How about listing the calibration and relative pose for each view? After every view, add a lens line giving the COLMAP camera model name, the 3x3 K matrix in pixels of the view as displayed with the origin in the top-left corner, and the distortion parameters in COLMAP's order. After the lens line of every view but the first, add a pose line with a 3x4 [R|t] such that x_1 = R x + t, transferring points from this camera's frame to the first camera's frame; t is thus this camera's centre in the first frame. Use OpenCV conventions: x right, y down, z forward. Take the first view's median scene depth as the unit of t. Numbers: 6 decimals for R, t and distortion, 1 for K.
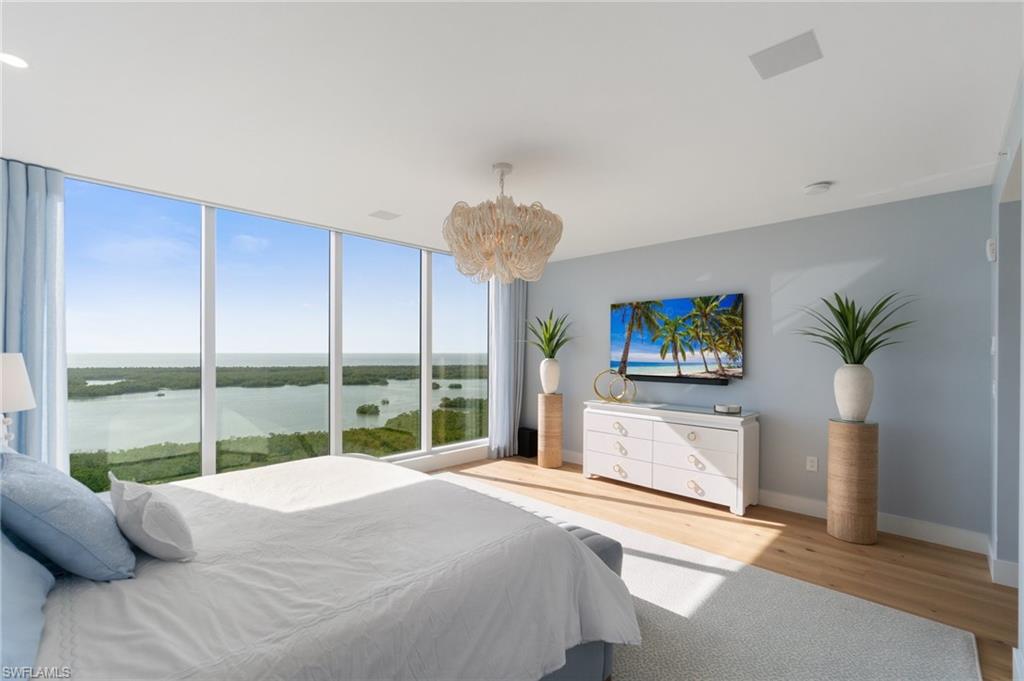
lens RADIAL K [[445.1, 0, 501.6], [0, 445.1, 363.4], [0, 0, 1]] dist [-0.008244, 0.002017]
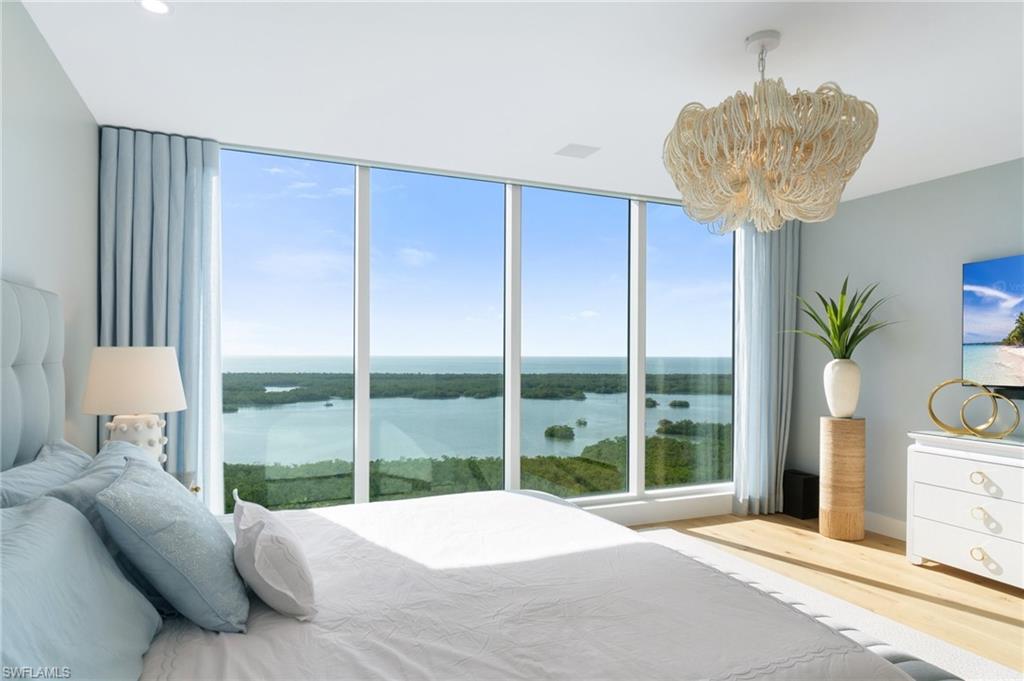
lens RADIAL K [[613.6, 0, 500.7], [0, 613.6, 360.8], [0, 0, 1]] dist [-0.004091, -0.000468]
pose [[0.925656, 0.001815, -0.378363, -0.006754], [-0.008237, 0.999848, -0.015354, 0.007926], [0.378277, 0.017329, 0.925530, 0.049474]]
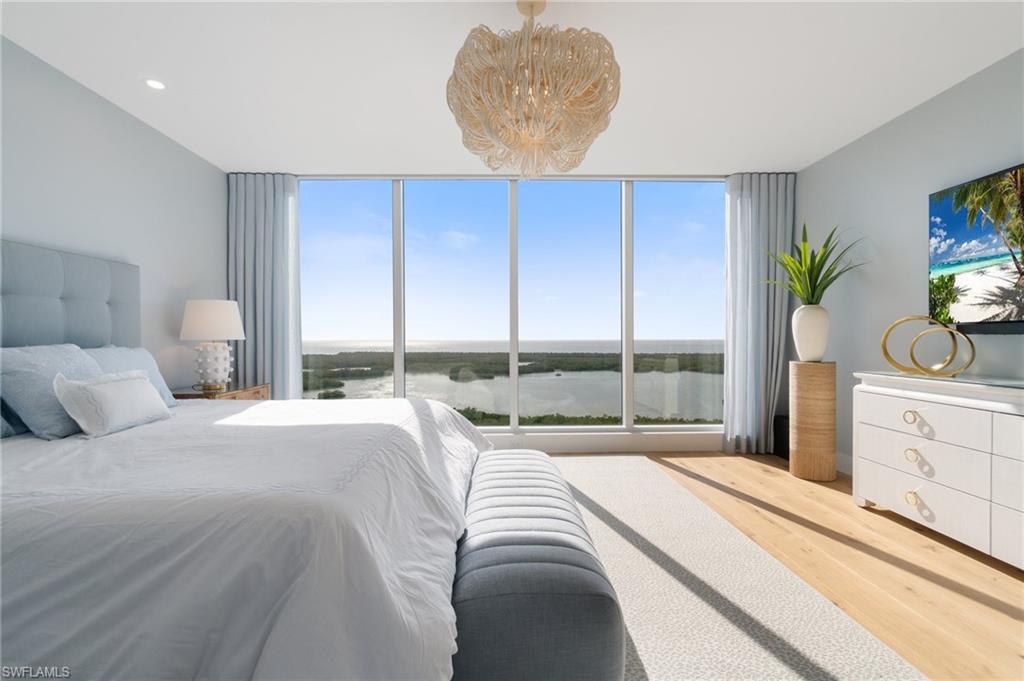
lens RADIAL K [[445.1, 0, 507.0], [0, 445.1, 345.7], [0, 0, 1]] dist [-0.008244, 0.002017]
pose [[0.721034, -0.000123, -0.692899, 0.258903], [-0.008400, 0.999925, -0.008919, 0.060192], [0.692849, 0.012251, 0.720979, 0.273140]]
